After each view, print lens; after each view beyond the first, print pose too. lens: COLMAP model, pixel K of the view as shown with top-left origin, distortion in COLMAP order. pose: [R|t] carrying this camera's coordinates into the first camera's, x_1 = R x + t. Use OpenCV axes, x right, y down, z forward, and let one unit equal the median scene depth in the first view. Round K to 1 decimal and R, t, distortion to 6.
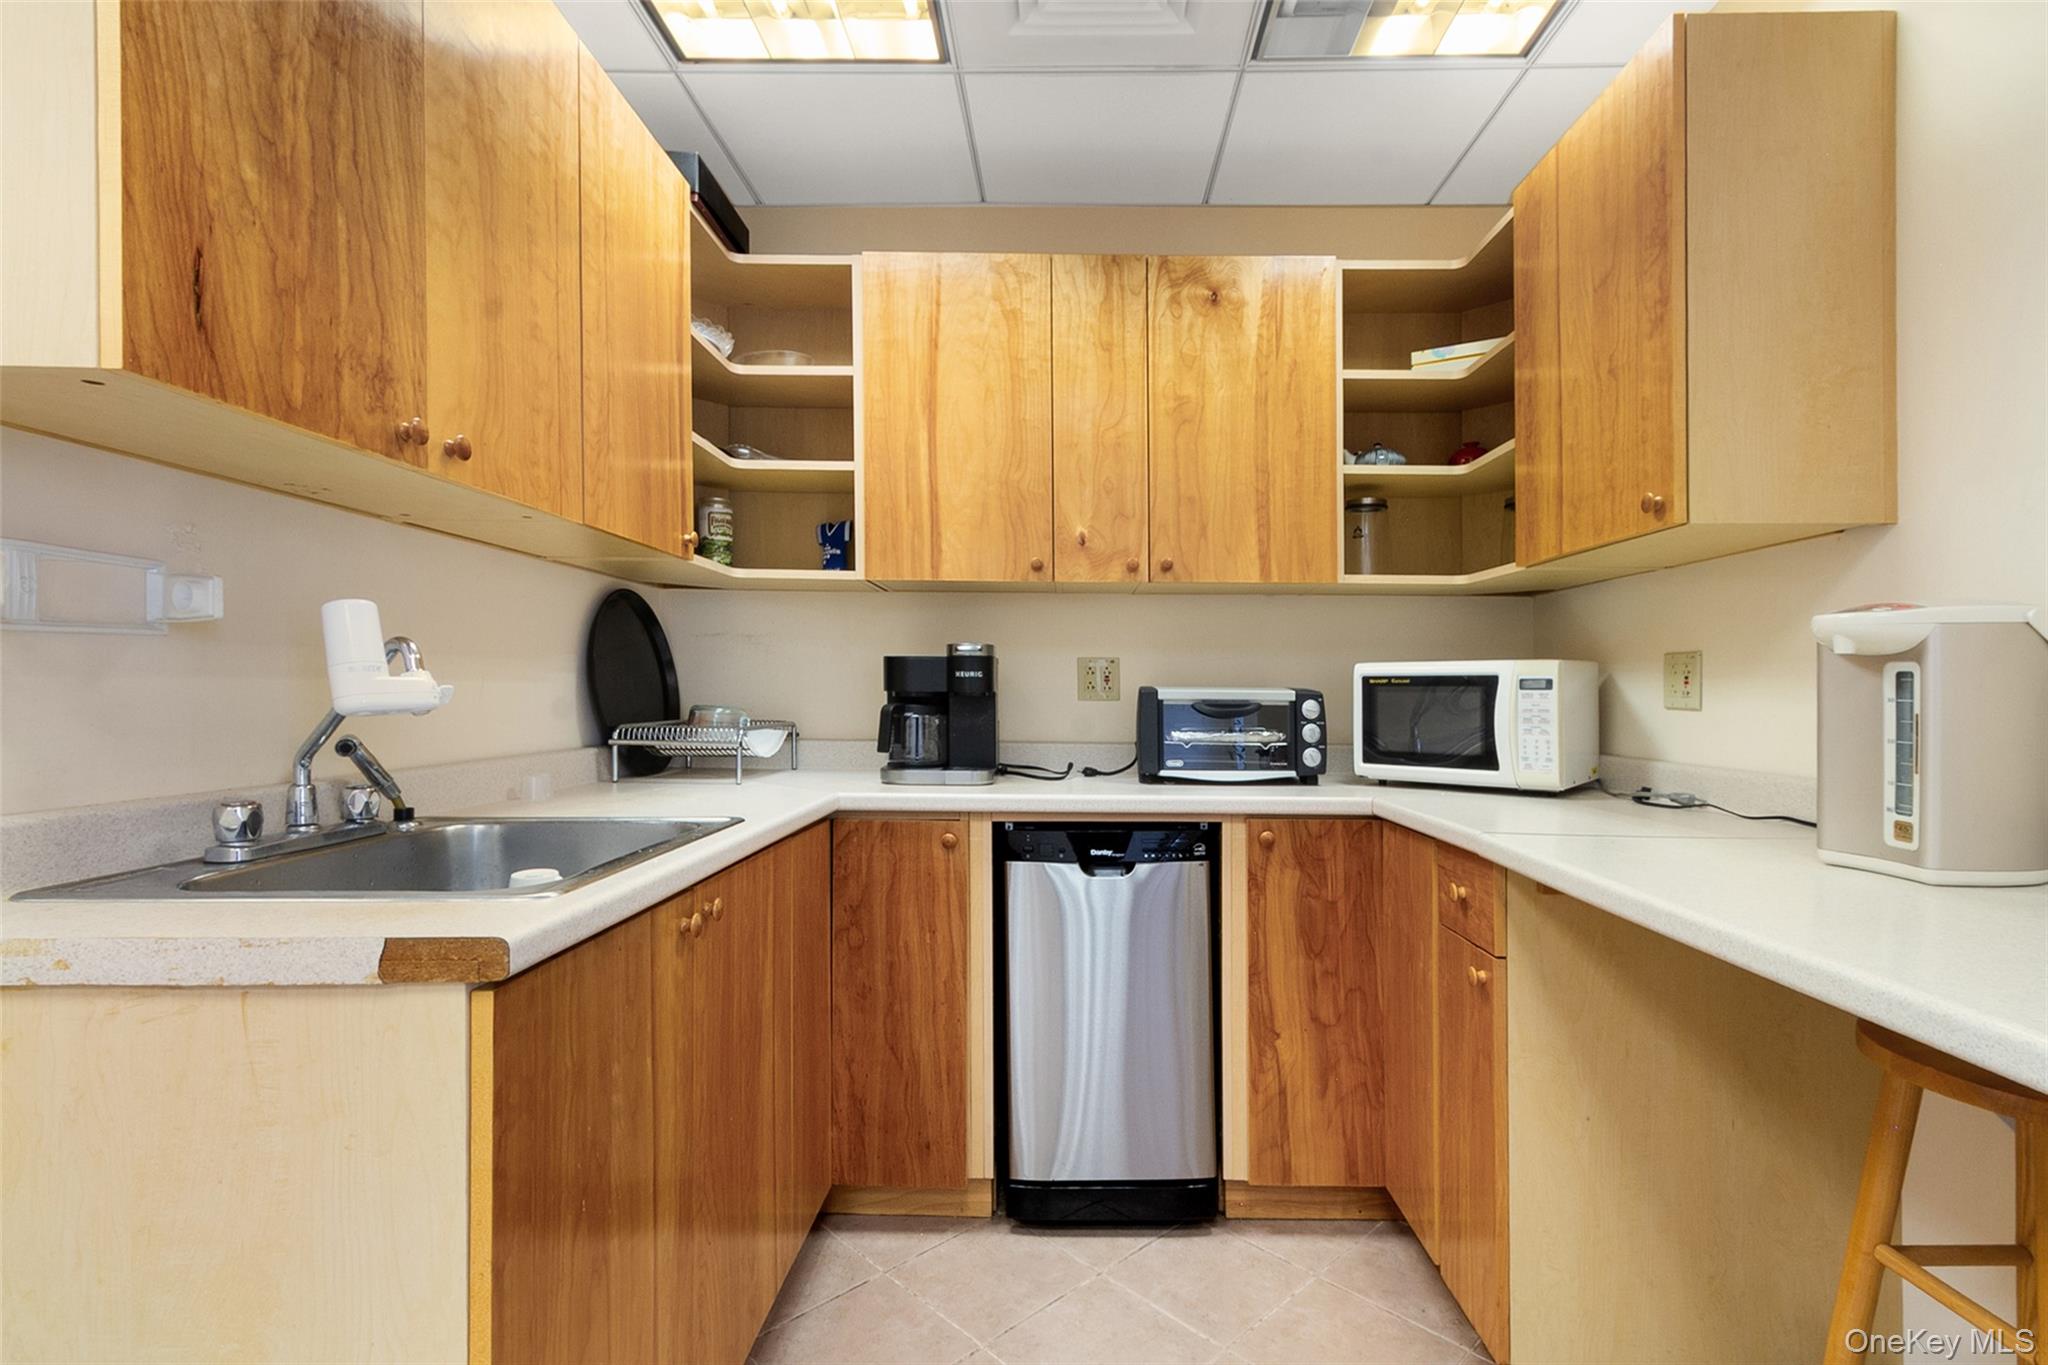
lens RADIAL K [[1036.1, 0, 1029.8], [0, 1036.1, 678.7], [0, 0, 1]] dist [0.010278, 0.000319]
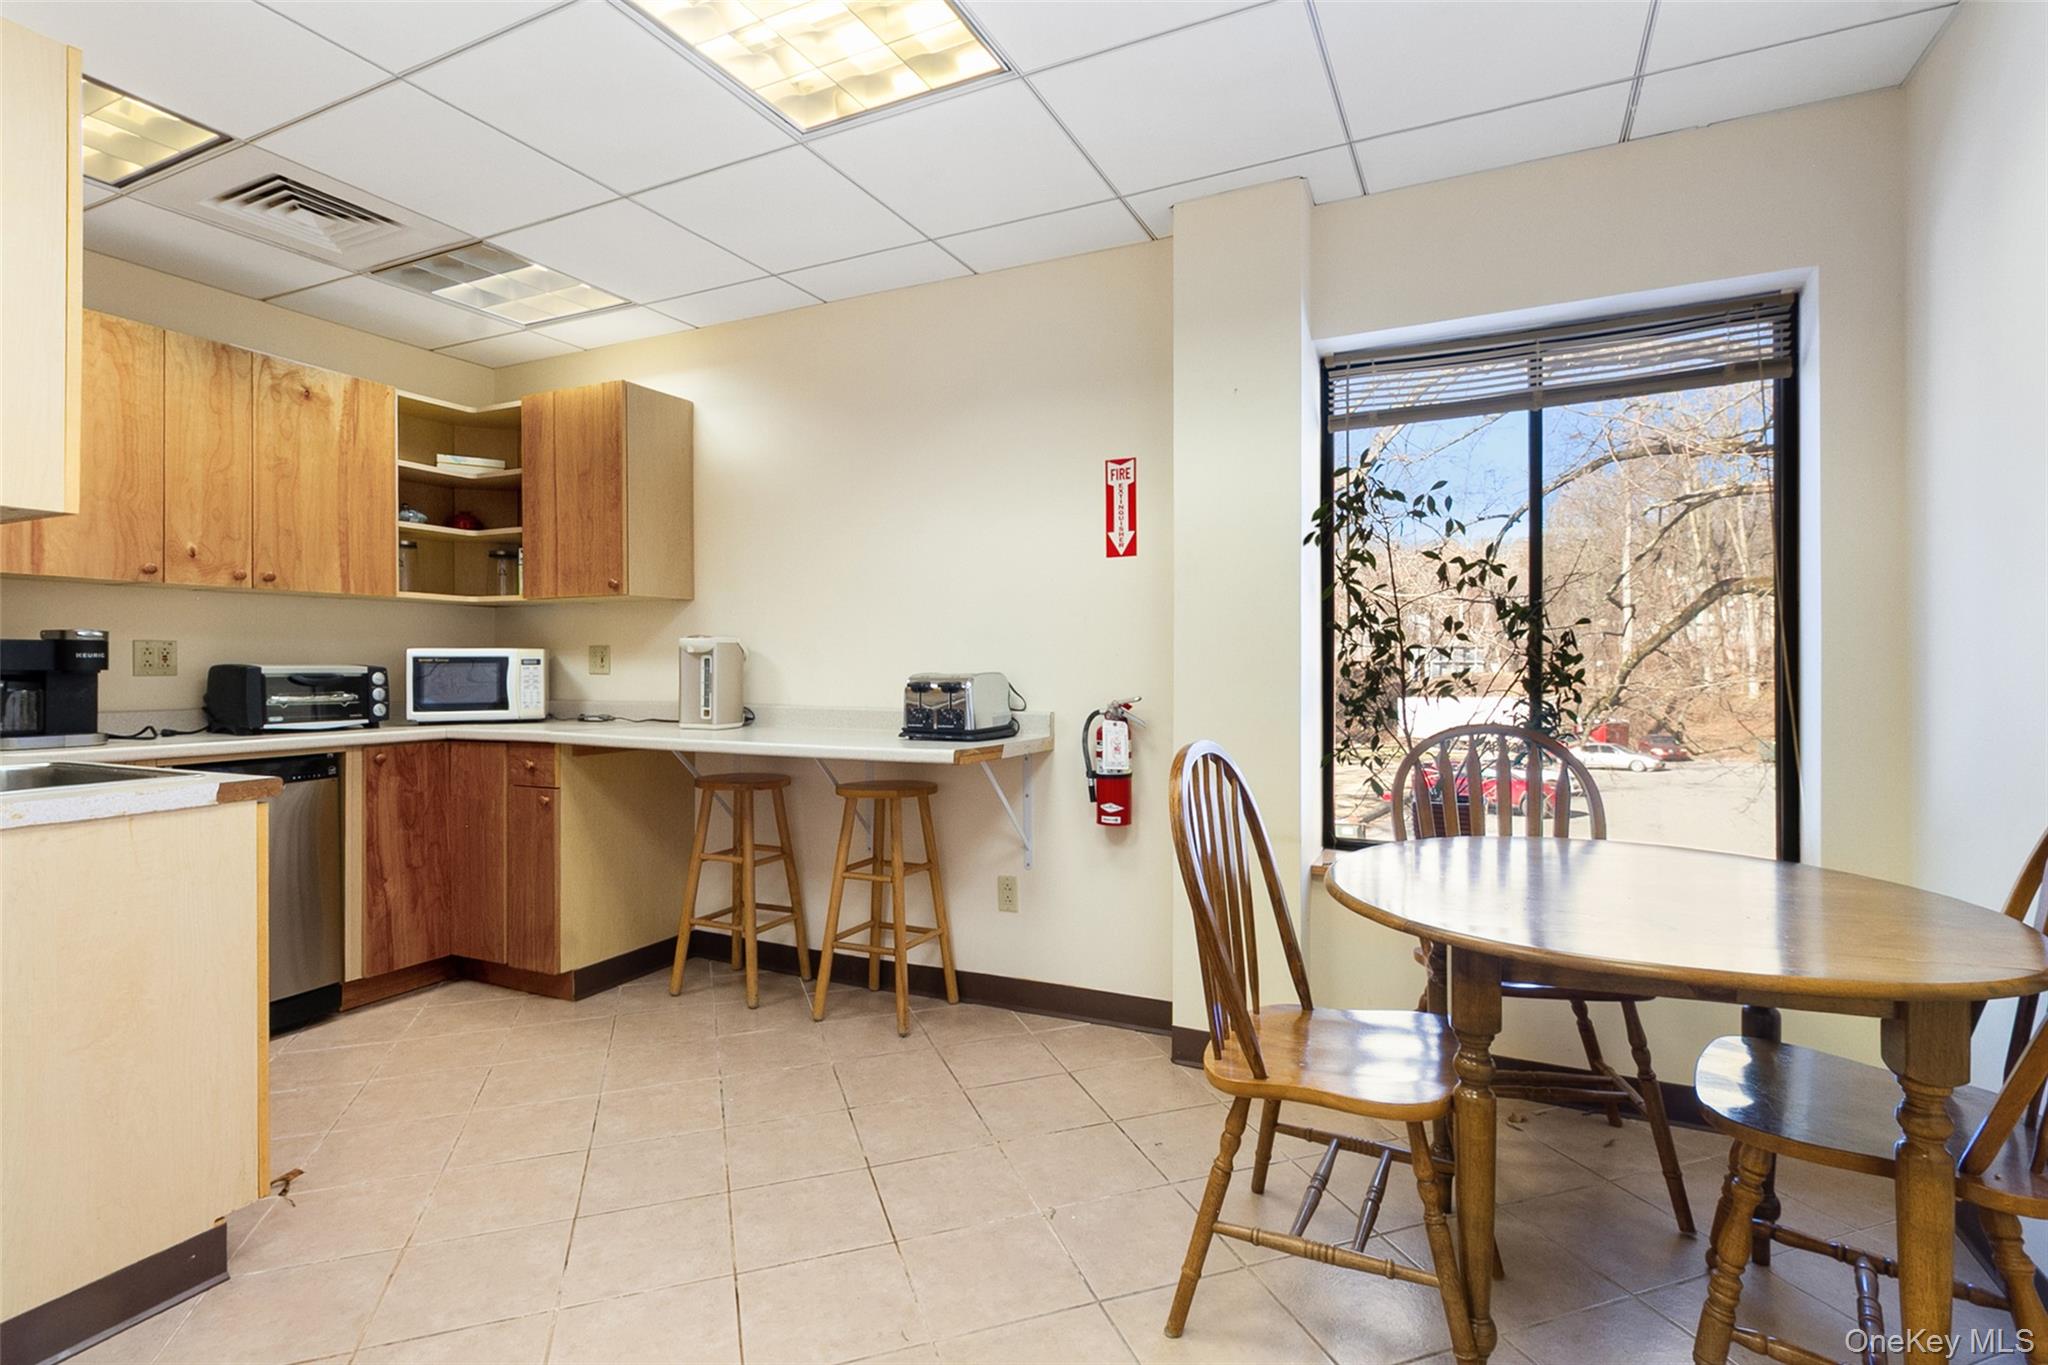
lens RADIAL K [[960.3, 0, 1024.0], [0, 960.3, 682.5], [0, 0, 1]] dist [0.001918, 0.000223]
pose [[0.451384, -0.023965, 0.892008, -0.570919], [-0.005515, 0.999545, 0.029645, -0.011978], [-0.892313, -0.018300, 0.451047, -0.495310]]
